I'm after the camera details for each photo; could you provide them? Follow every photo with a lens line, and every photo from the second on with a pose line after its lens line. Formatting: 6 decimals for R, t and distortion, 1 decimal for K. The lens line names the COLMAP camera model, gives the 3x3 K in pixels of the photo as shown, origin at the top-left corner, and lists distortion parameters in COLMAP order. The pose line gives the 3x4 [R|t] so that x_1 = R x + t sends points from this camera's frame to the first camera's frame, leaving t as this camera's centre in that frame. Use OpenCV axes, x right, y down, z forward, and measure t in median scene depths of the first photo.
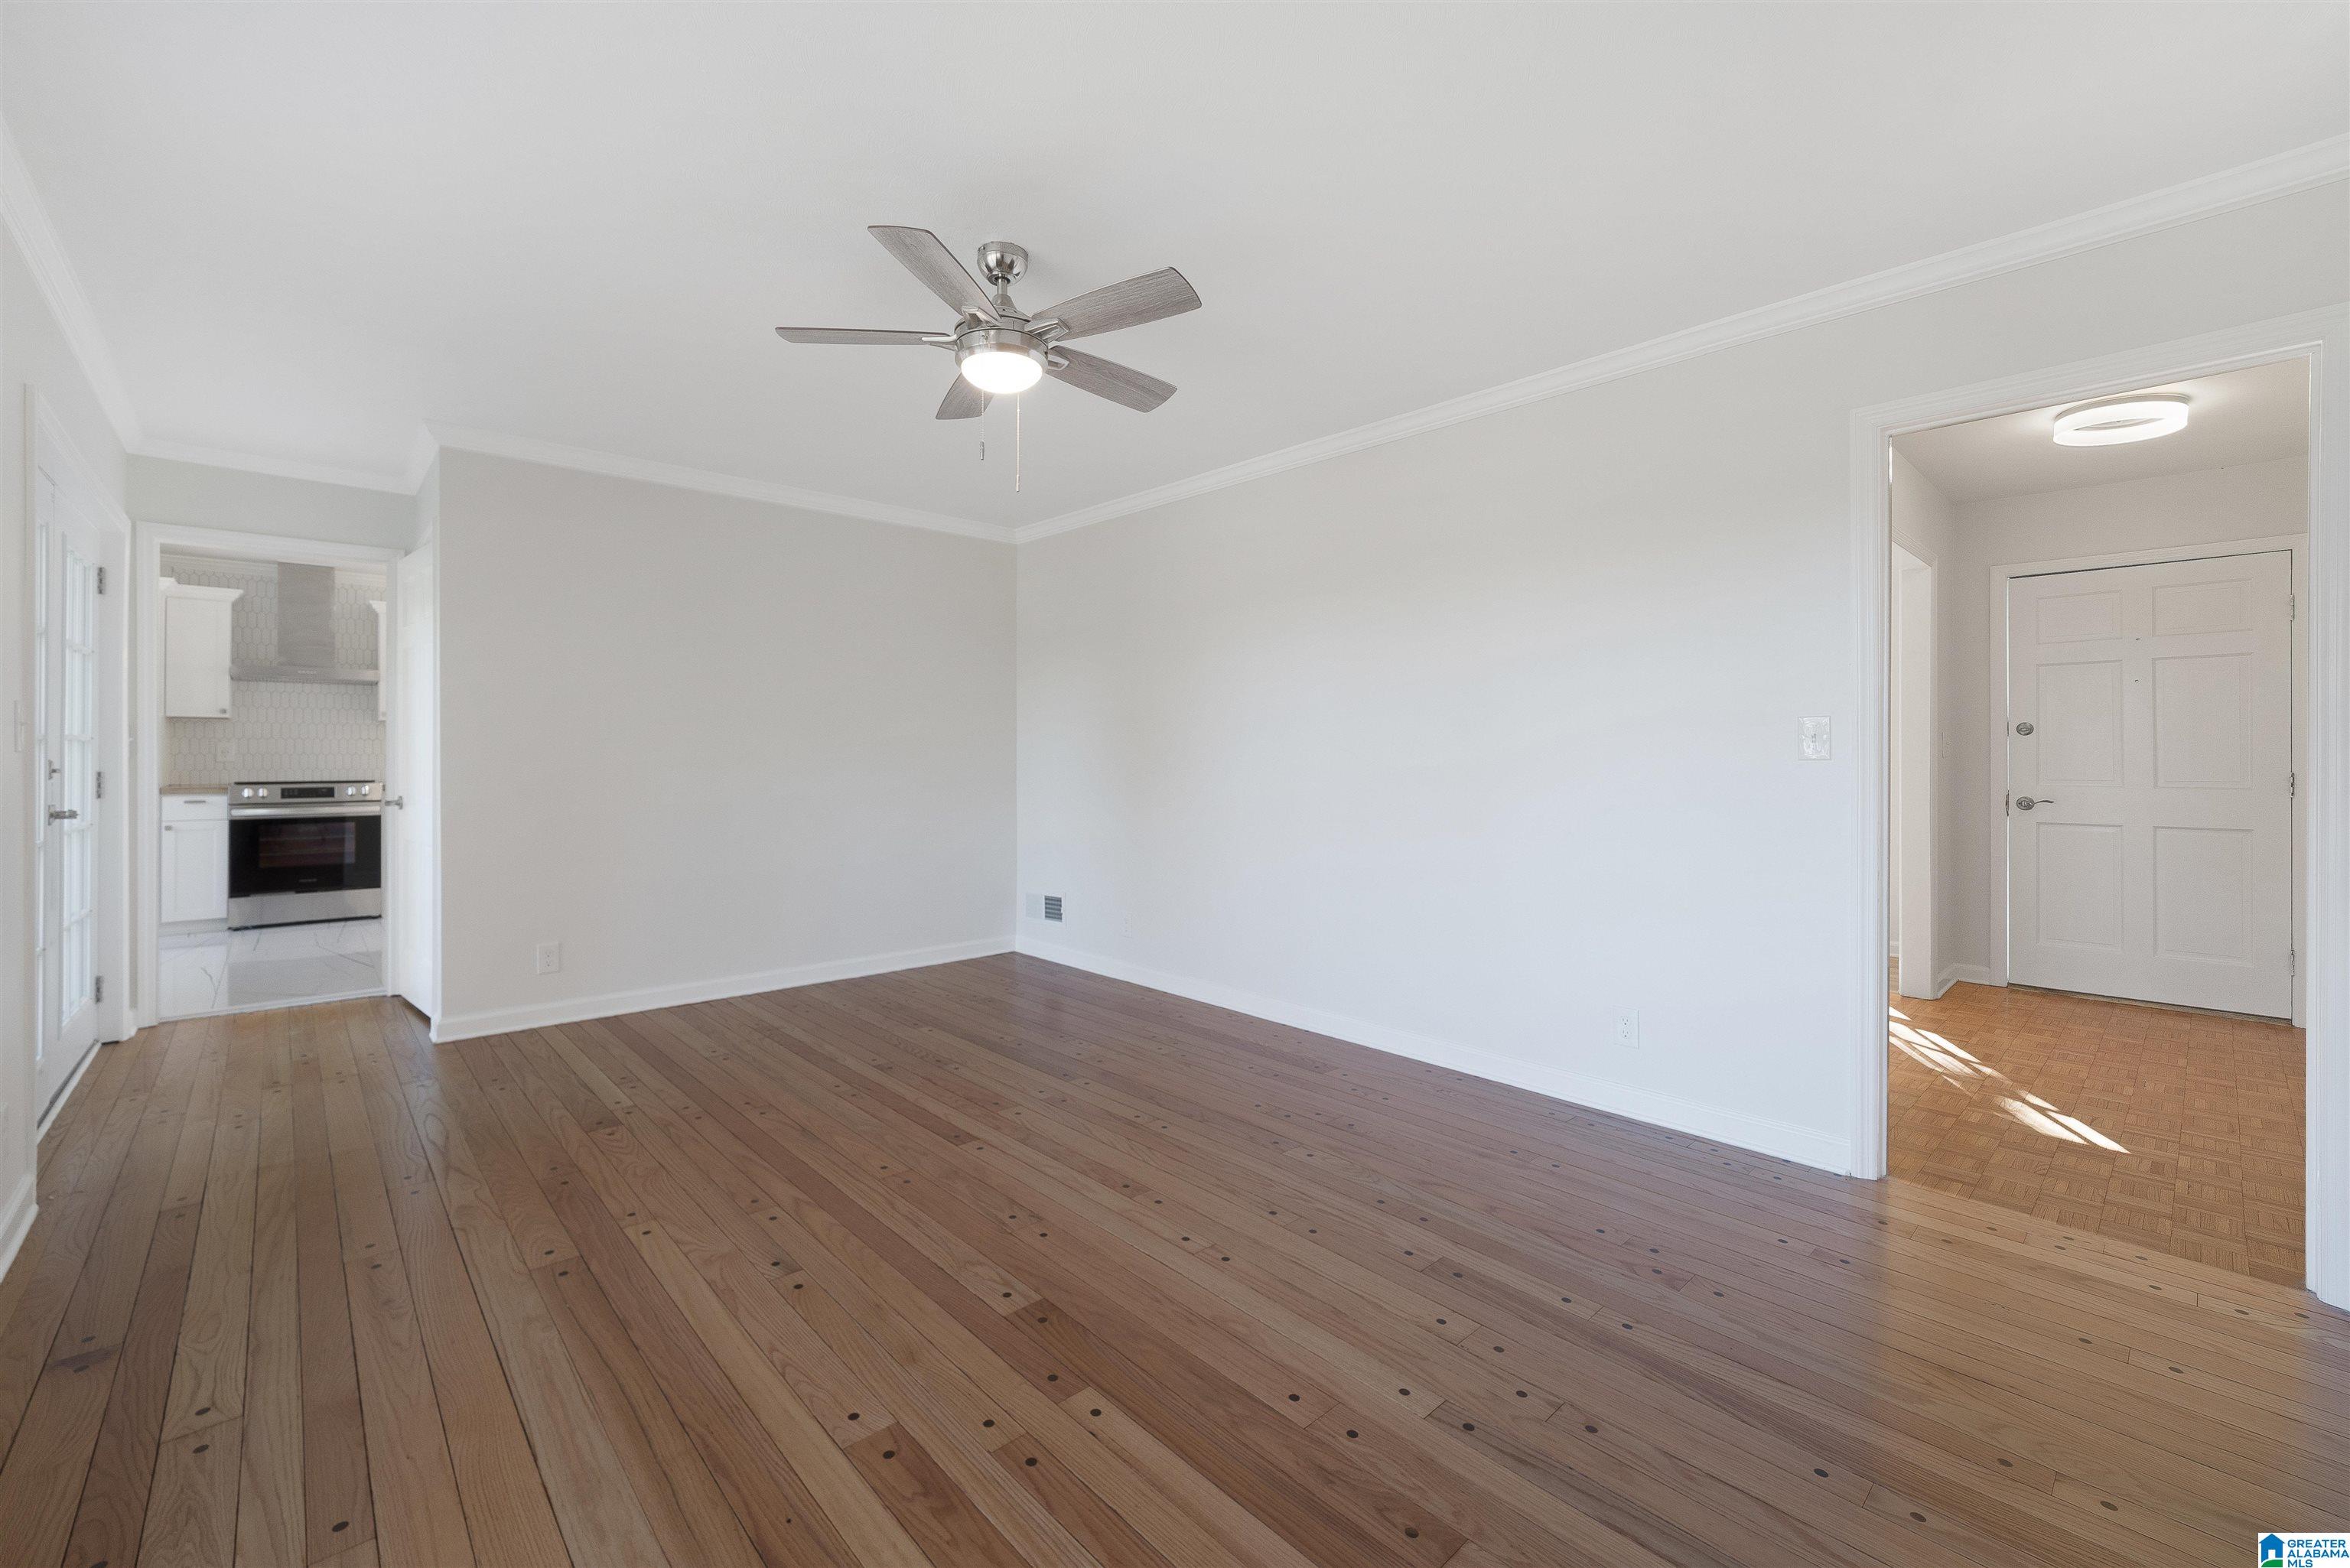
lens RADIAL K [[930.6, 0, 1173.7], [0, 930.6, 745.2], [0, 0, 1]] dist [-0.000054, 0.000624]
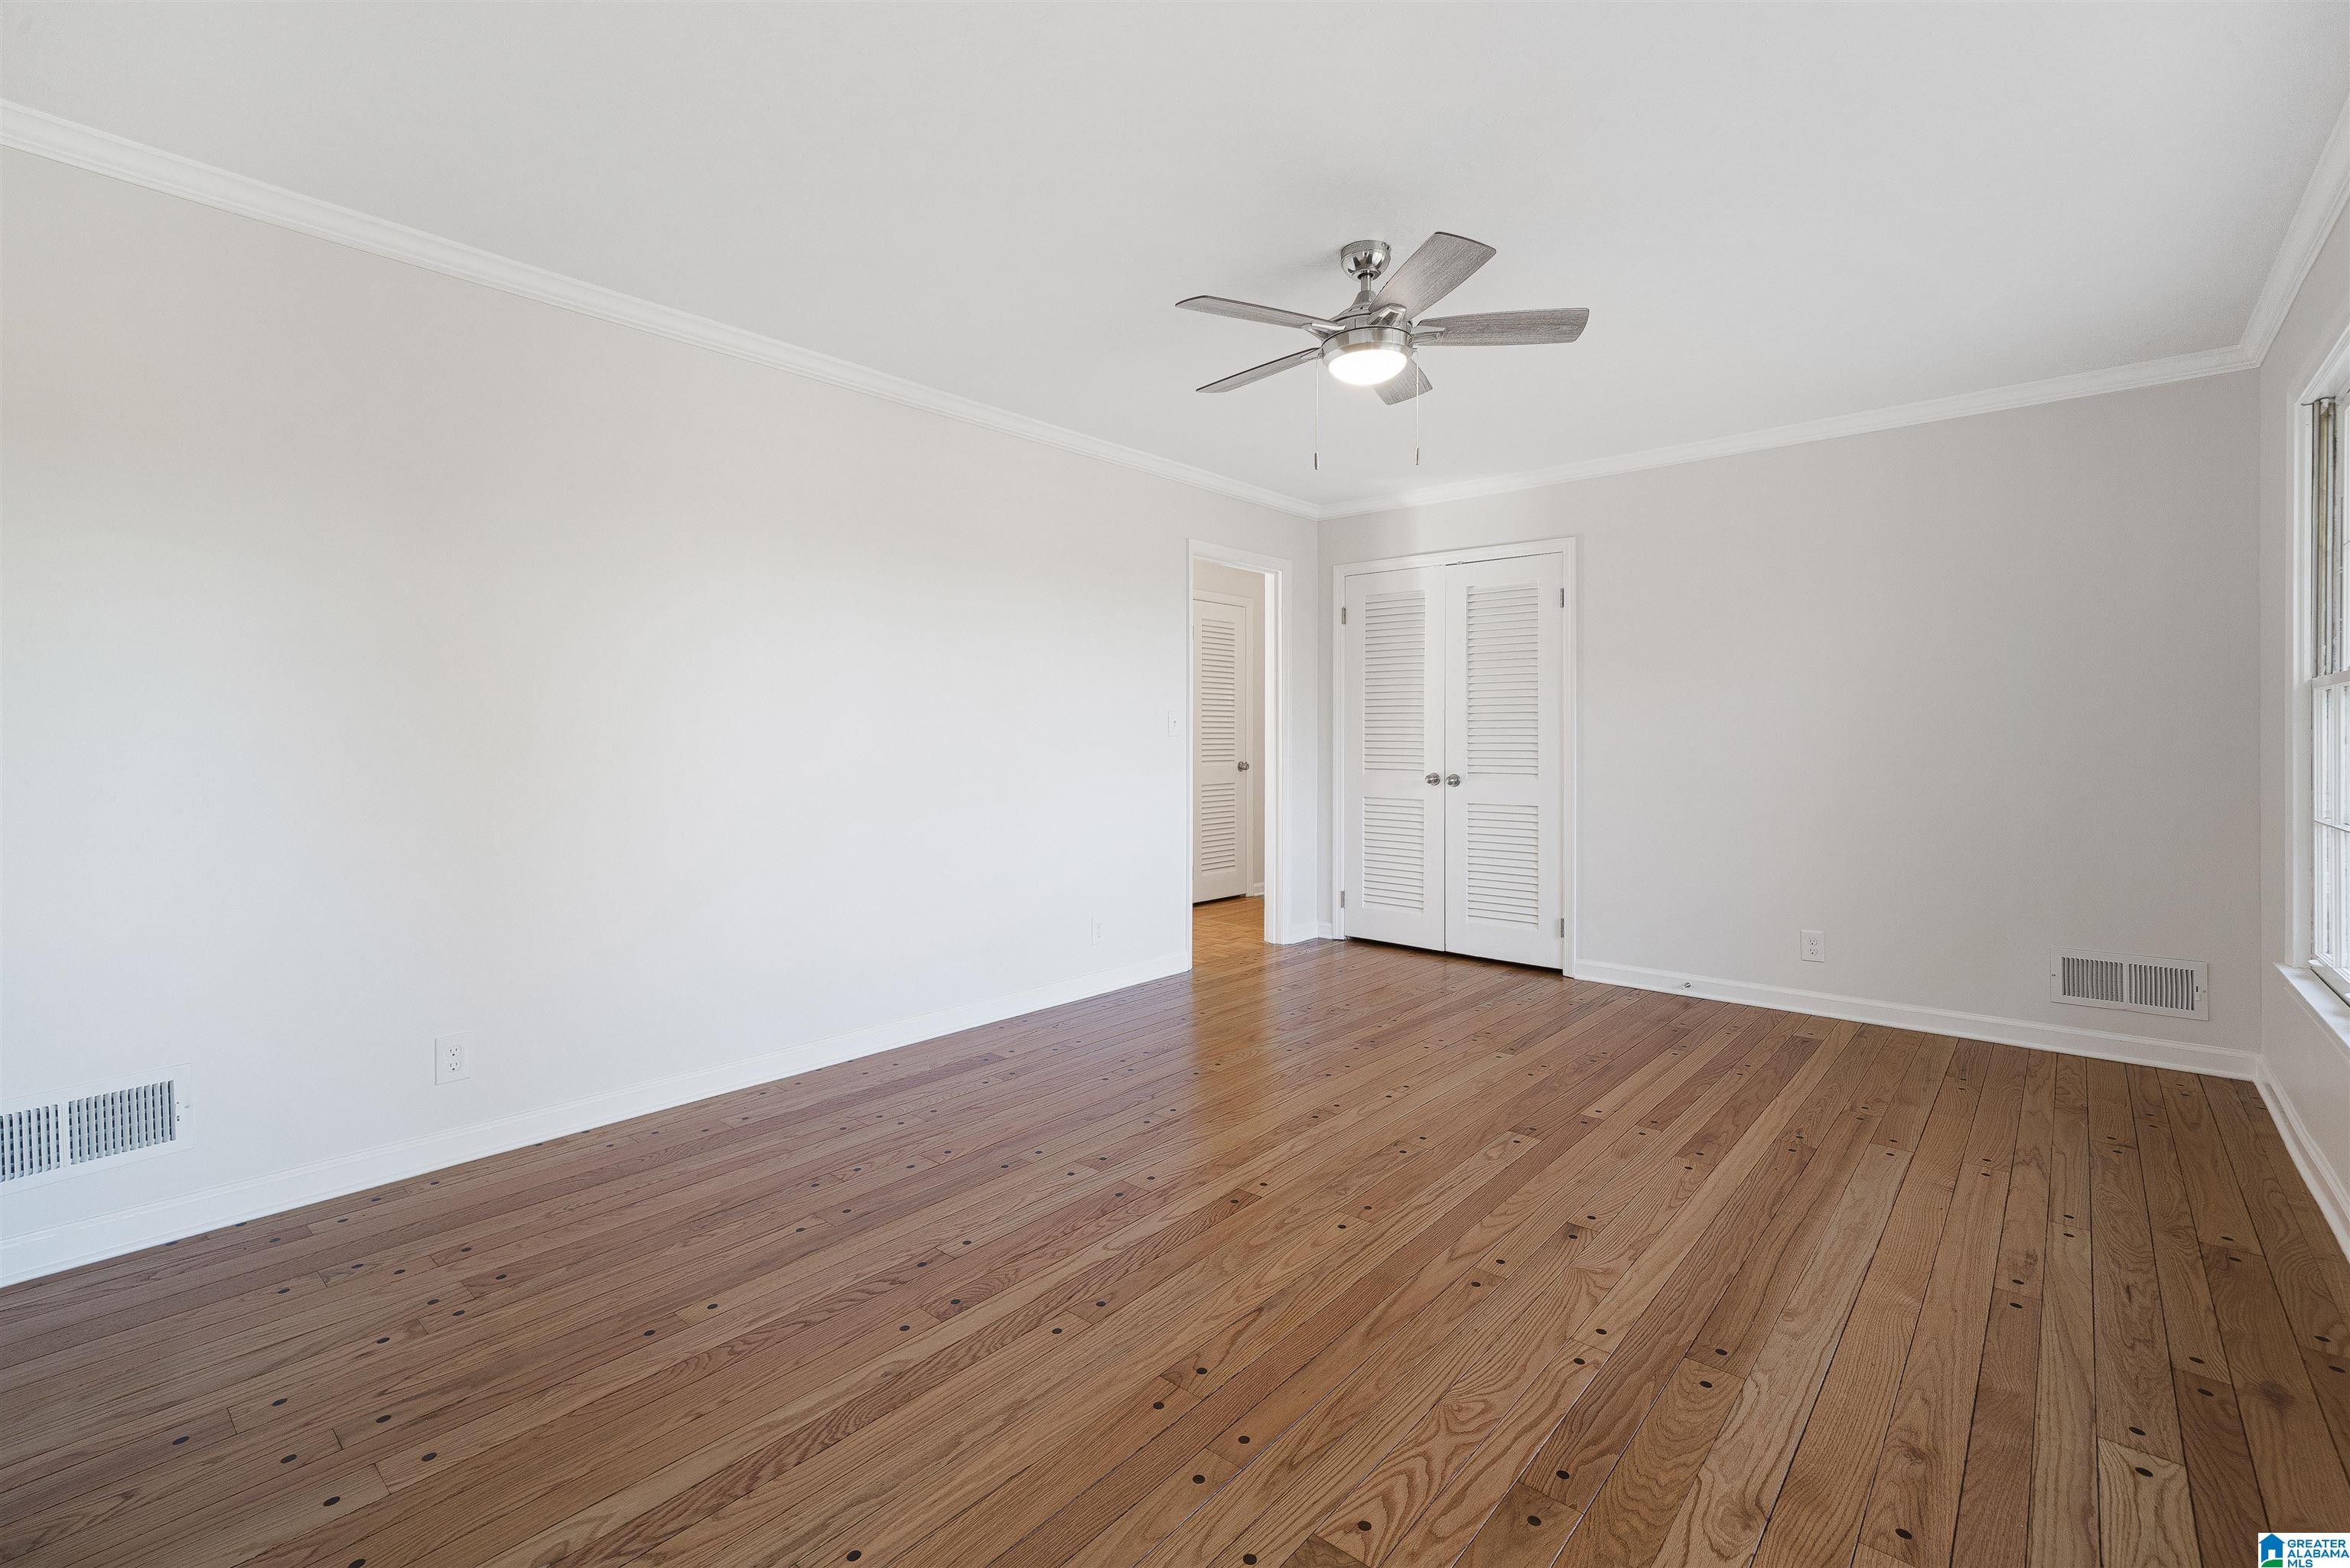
lens RADIAL K [[1074.6, 0, 1117.8], [0, 1074.6, 737.1], [0, 0, 1]] dist [0.013334, -0.000095]
pose [[-0.081231, -0.001366, 0.996694, -1.349148], [-0.014597, 0.999893, 0.000181, 0.029661], [-0.996588, -0.014534, -0.081242, 1.394707]]
